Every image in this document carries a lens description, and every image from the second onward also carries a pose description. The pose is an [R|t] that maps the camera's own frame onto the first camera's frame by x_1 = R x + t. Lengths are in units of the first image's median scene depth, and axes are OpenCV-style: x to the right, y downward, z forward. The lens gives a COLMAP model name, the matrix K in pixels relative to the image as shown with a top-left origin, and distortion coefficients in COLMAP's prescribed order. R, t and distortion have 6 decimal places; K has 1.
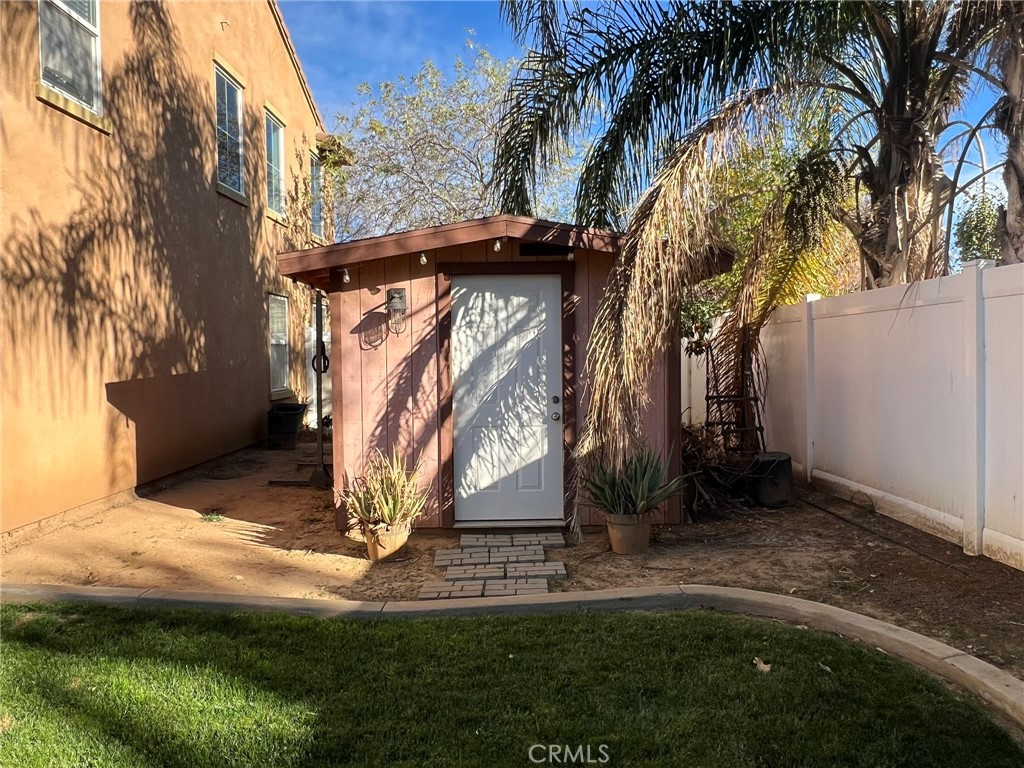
lens RADIAL K [[716.7, 0, 512.2], [0, 716.7, 382.5], [0, 0, 1]] dist [-0.007775, -0.003190]
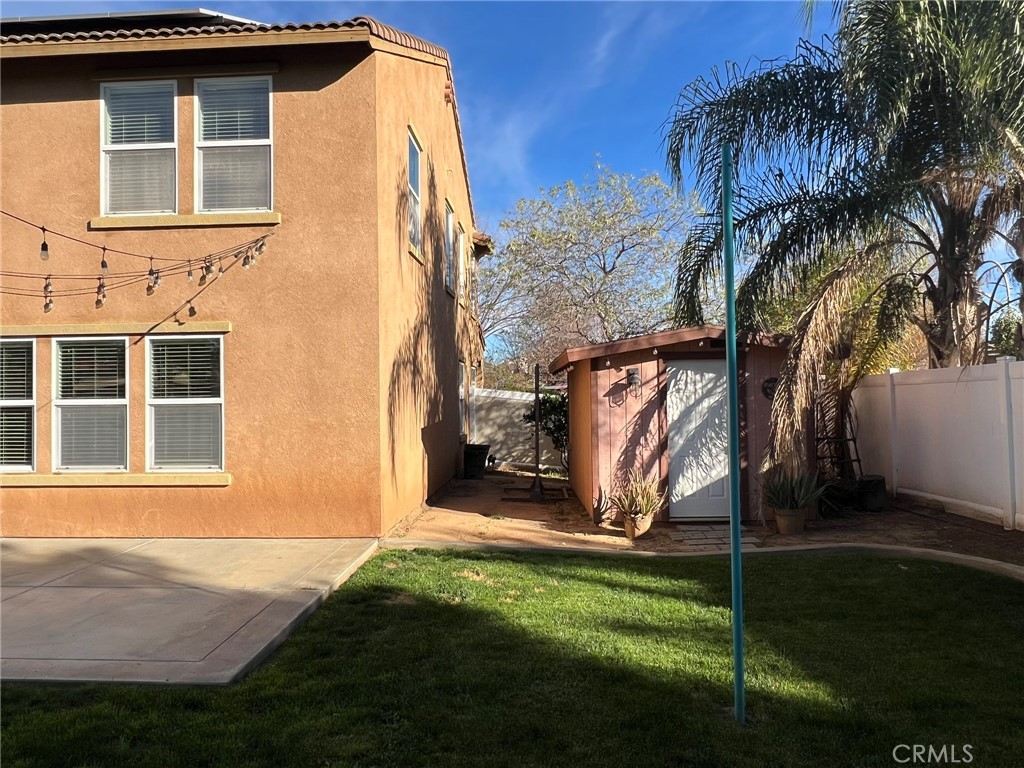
lens RADIAL K [[716.7, 0, 511.2], [0, 716.7, 385.6], [0, 0, 1]] dist [-0.007775, -0.003190]
pose [[0.999229, -0.001063, -0.039258, -0.365146], [-0.001416, 0.998009, -0.063063, 0.007123], [0.039247, 0.063069, 0.997237, -0.587390]]
